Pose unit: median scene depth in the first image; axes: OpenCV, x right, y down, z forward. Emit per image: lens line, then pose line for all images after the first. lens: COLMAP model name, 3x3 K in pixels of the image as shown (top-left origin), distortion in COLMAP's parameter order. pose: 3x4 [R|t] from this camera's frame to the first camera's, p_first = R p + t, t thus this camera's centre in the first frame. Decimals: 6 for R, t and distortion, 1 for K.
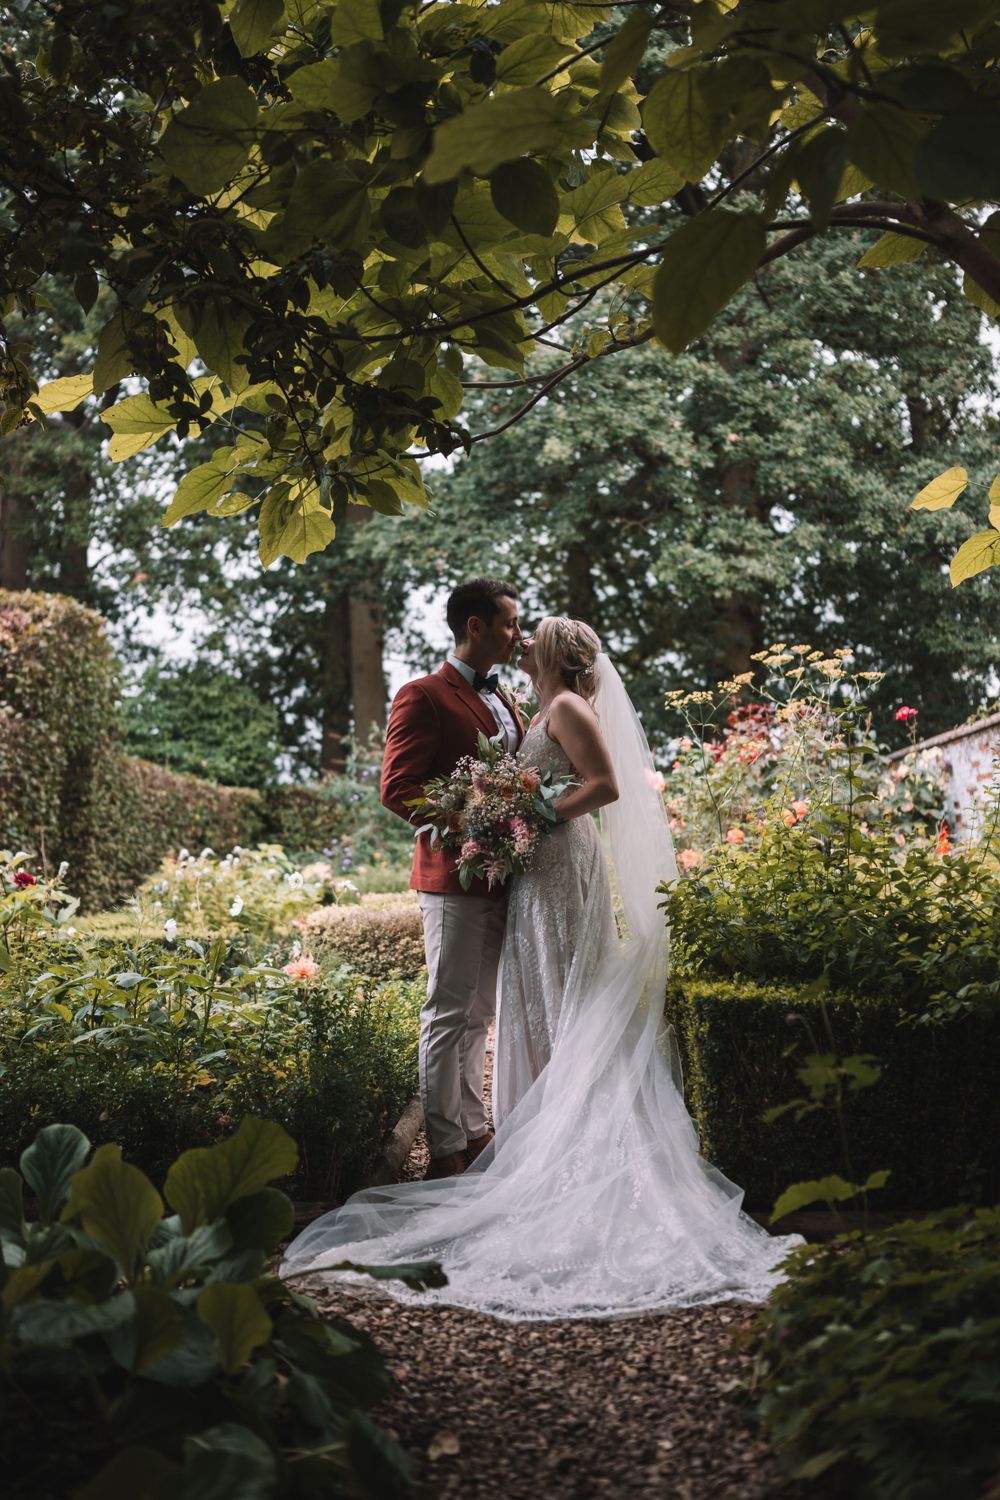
lens RADIAL K [[1514.2, 0, 500.0], [0, 1514.2, 750.0], [0, 0, 1]] dist [-0.004878, -0.009306]
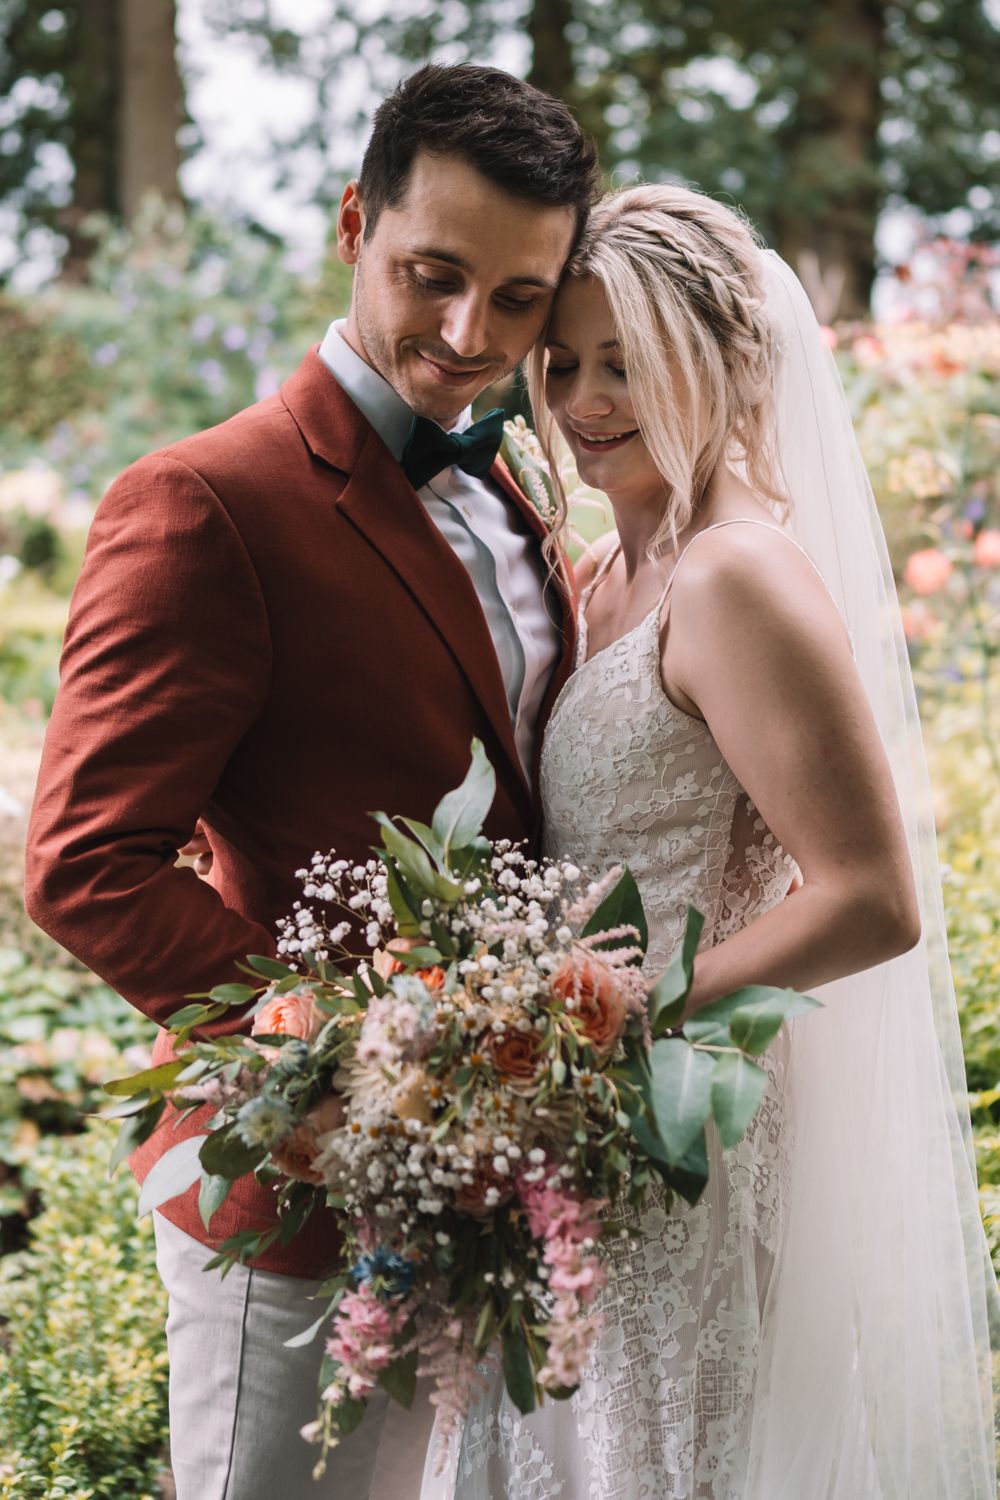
lens RADIAL K [[1454.5, 0, 500.0], [0, 1454.5, 750.0], [0, 0, 1]] dist [-0.014330, -0.013865]
pose [[0.979828, 0.023179, 0.198492, -0.016007], [-0.077357, 0.959809, 0.269783, -0.028754], [-0.184261, -0.279695, 0.942241, 0.278387]]
